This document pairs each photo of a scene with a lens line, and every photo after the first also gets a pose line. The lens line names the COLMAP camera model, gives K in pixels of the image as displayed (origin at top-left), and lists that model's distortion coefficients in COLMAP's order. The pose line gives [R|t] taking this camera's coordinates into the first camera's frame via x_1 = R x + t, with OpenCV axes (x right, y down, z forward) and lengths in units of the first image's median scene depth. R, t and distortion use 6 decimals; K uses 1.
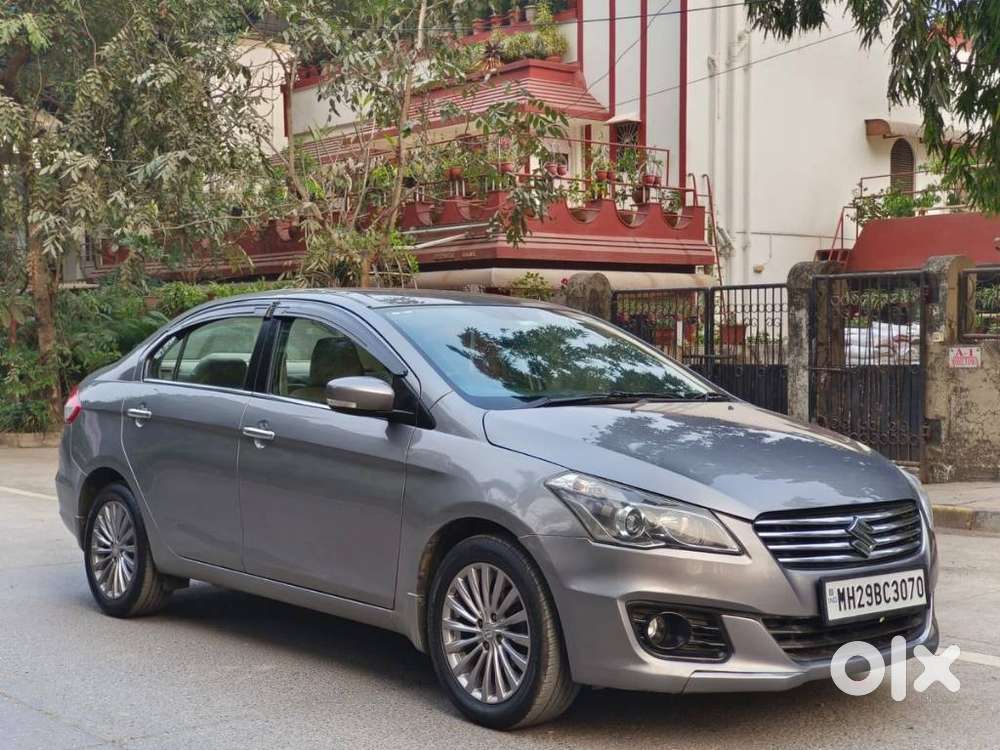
lens RADIAL K [[1394.0, 0, 500.0], [0, 1394.0, 375.0], [0, 0, 1]] dist [0.174241, -0.040286]
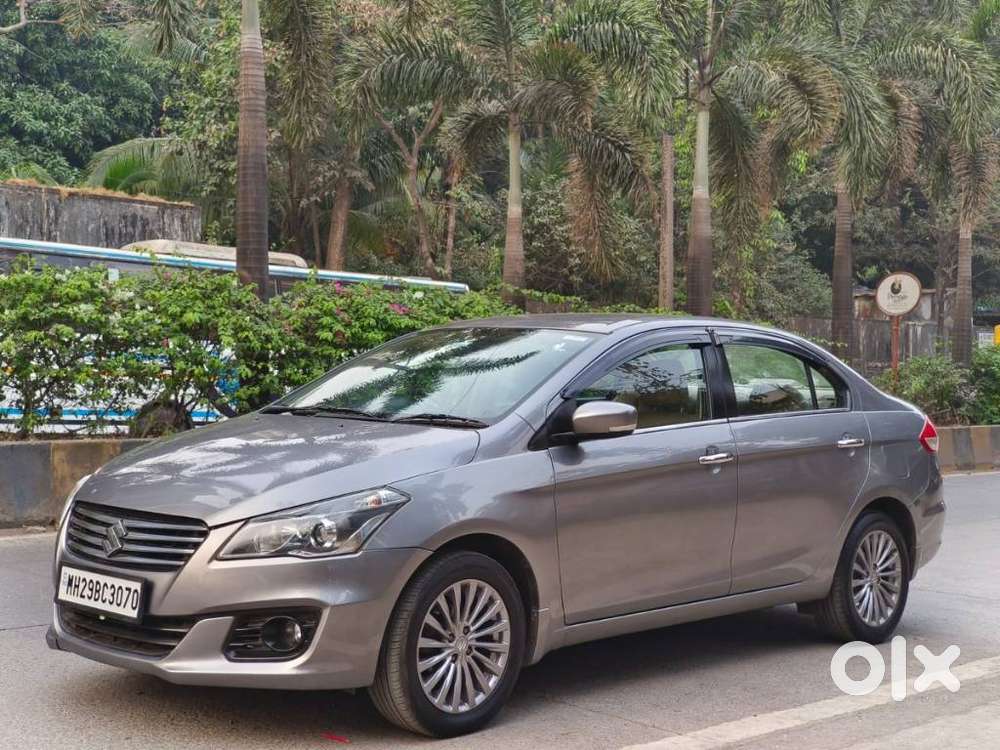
lens RADIAL K [[1394.0, 0, 500.0], [0, 1394.0, 375.0], [0, 0, 1]] dist [0.174241, -0.040286]
pose [[0.102451, 0.004693, -0.994727, 1.347547], [-0.037548, 0.999294, 0.000848, -0.019252], [0.994029, 0.037263, 0.102555, 1.180390]]
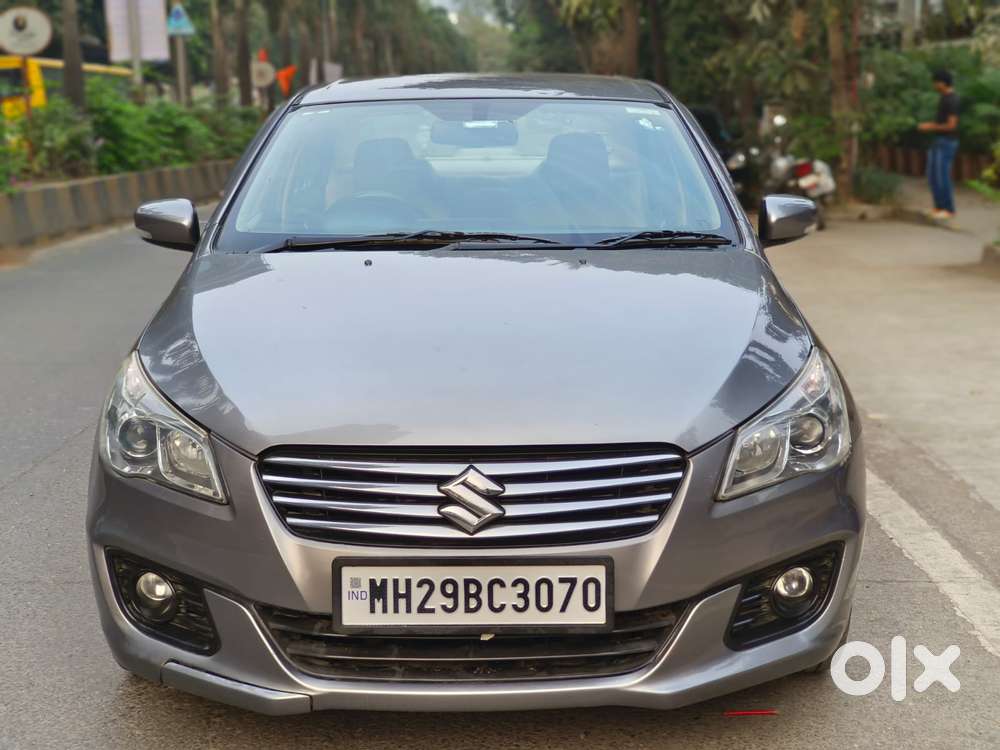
lens RADIAL K [[1394.0, 0, 500.0], [0, 1394.0, 375.0], [0, 0, 1]] dist [0.174241, -0.040286]
pose [[0.756280, 0.104885, -0.645787, 0.649486], [0.007372, 0.985637, 0.168715, -0.039034], [0.654207, -0.132357, 0.744644, 0.572975]]
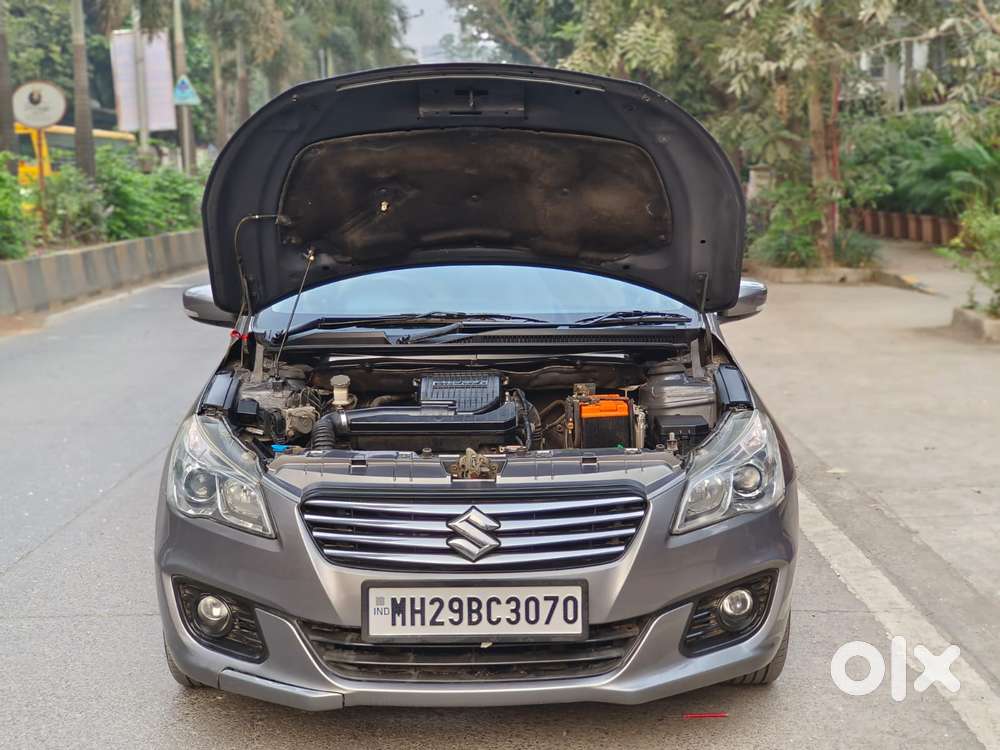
lens RADIAL K [[1394.0, 0, 500.0], [0, 1394.0, 375.0], [0, 0, 1]] dist [0.174241, -0.040286]
pose [[0.758822, 0.076851, -0.646749, 0.744653], [0.008911, 0.991696, 0.128295, -0.064435], [0.651238, -0.103117, 0.751835, 0.462221]]
